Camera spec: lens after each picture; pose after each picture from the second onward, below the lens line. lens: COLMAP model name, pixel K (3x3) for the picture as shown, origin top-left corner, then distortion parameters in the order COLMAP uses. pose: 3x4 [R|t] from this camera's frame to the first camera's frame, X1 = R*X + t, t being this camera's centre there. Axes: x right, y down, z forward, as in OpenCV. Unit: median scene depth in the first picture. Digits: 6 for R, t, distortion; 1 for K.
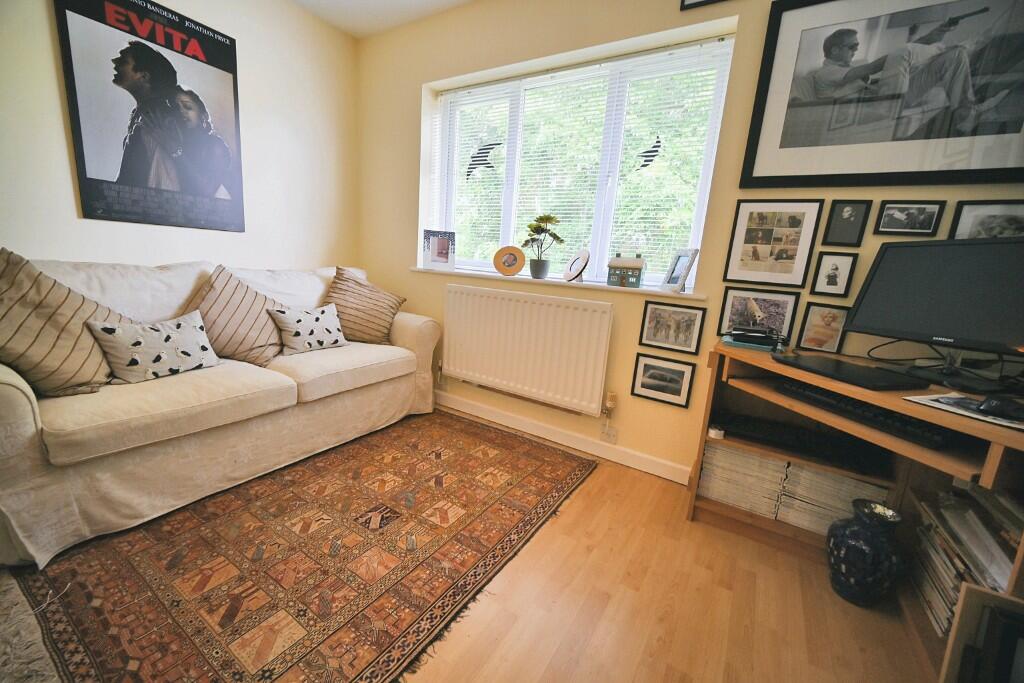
lens RADIAL K [[403.5, 0, 507.9], [0, 403.5, 343.8], [0, 0, 1]] dist [-0.003039, -0.000245]
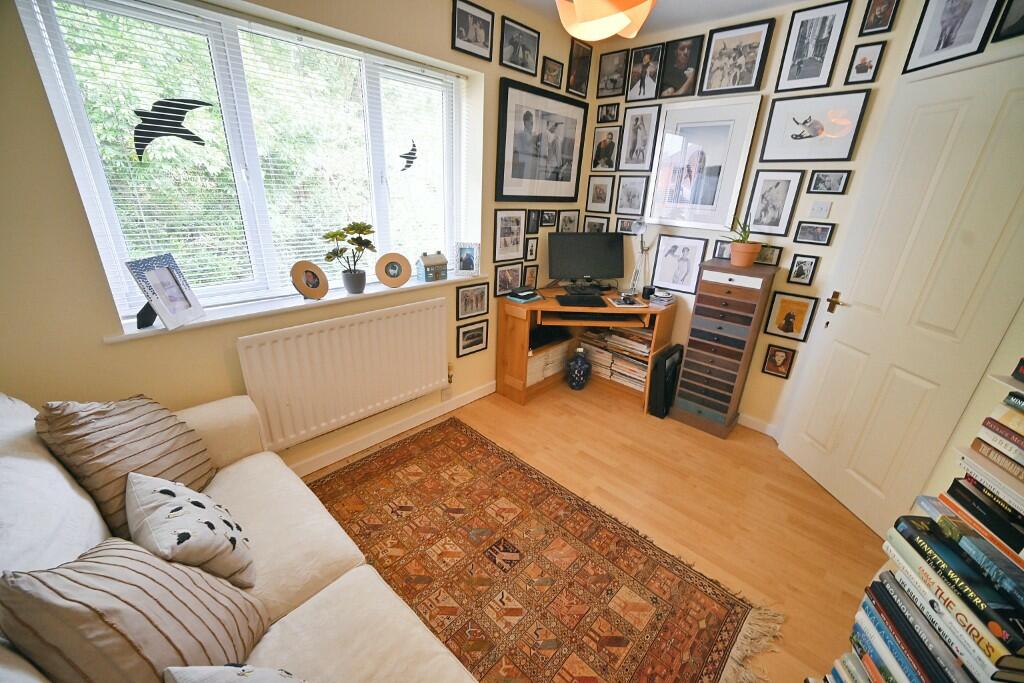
lens RADIAL K [[403.5, 0, 509.0], [0, 403.5, 344.0], [0, 0, 1]] dist [-0.003039, -0.000245]
pose [[0.194238, -0.419037, 0.886949, -0.990439], [0.169342, 0.904919, 0.390442, -0.489502], [-0.966227, 0.074359, 0.246730, 0.625882]]
